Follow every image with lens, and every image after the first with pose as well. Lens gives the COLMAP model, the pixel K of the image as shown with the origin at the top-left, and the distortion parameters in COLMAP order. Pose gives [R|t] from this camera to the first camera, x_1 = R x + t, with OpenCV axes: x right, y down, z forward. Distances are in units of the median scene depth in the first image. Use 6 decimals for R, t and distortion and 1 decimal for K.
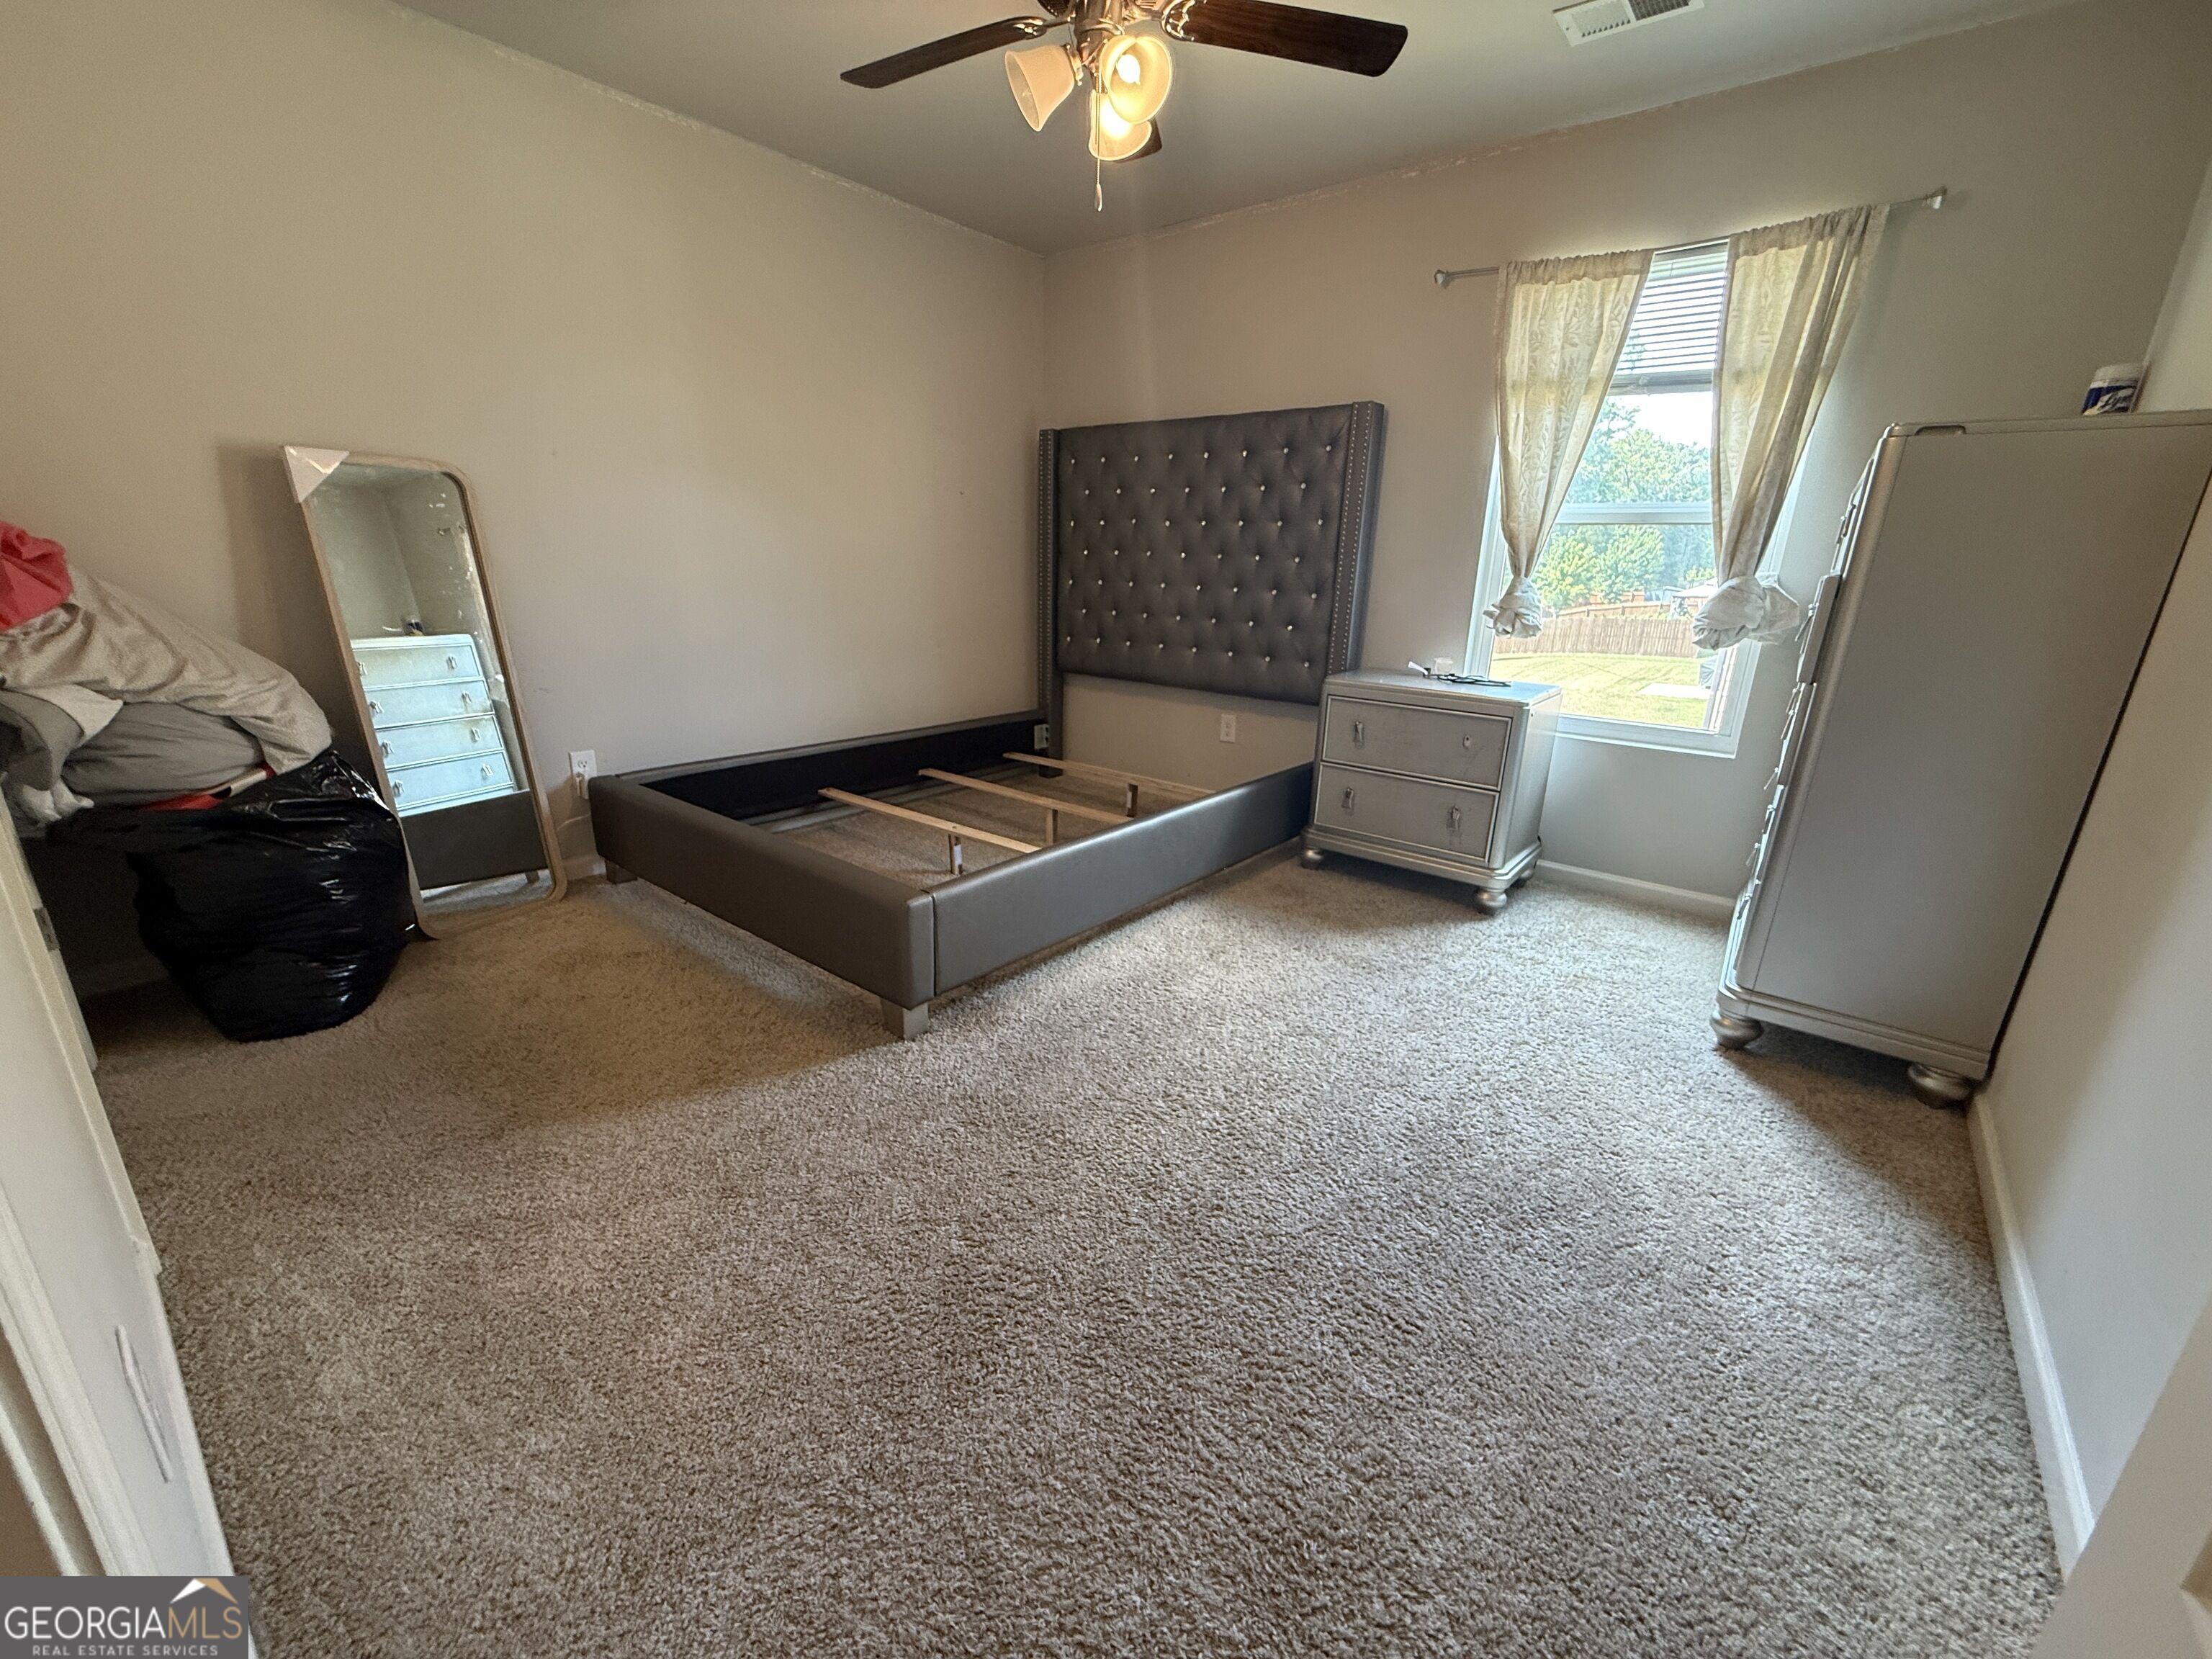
lens RADIAL K [[880.2, 0, 1104.9], [0, 880.2, 831.3], [0, 0, 1]] dist [0.004285, -0.000751]
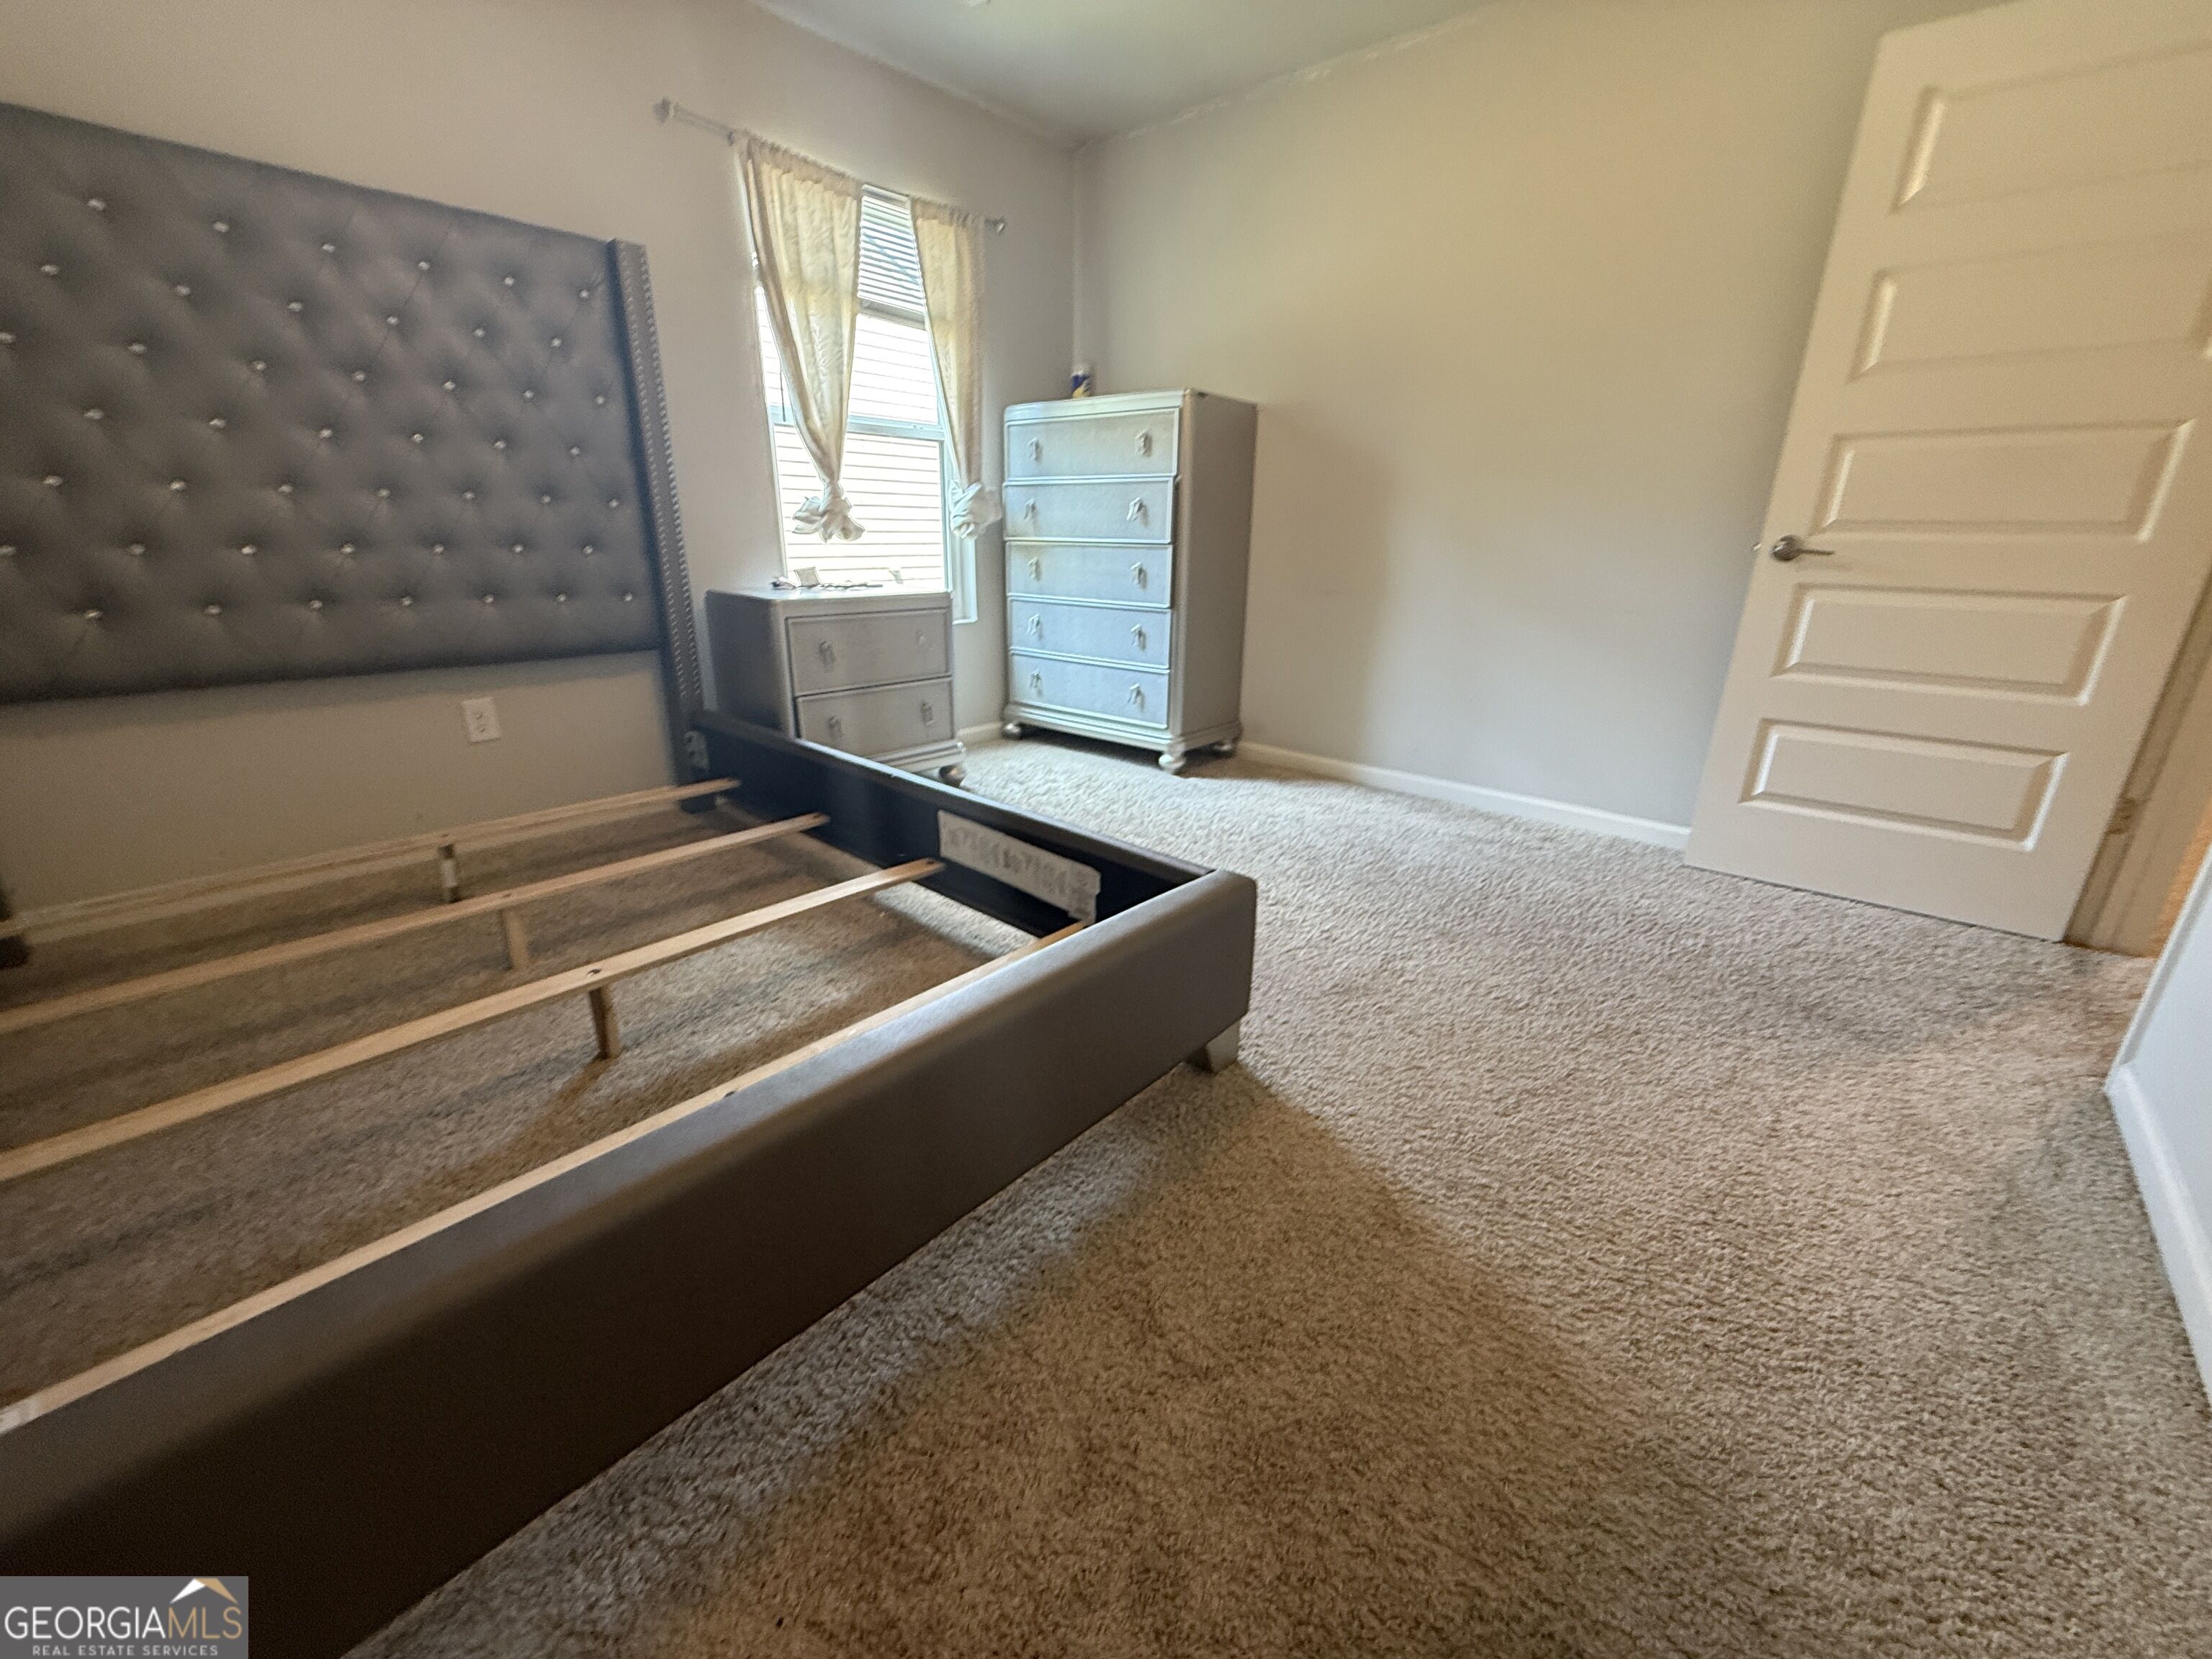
lens RADIAL K [[880.2, 0, 1104.4], [0, 880.2, 829.7], [0, 0, 1]] dist [0.004285, -0.000751]
pose [[0.050304, -0.347914, 0.936176, -0.613968], [0.284947, 0.903402, 0.320422, -0.159592], [-0.957222, 0.250642, 0.144582, 0.649441]]
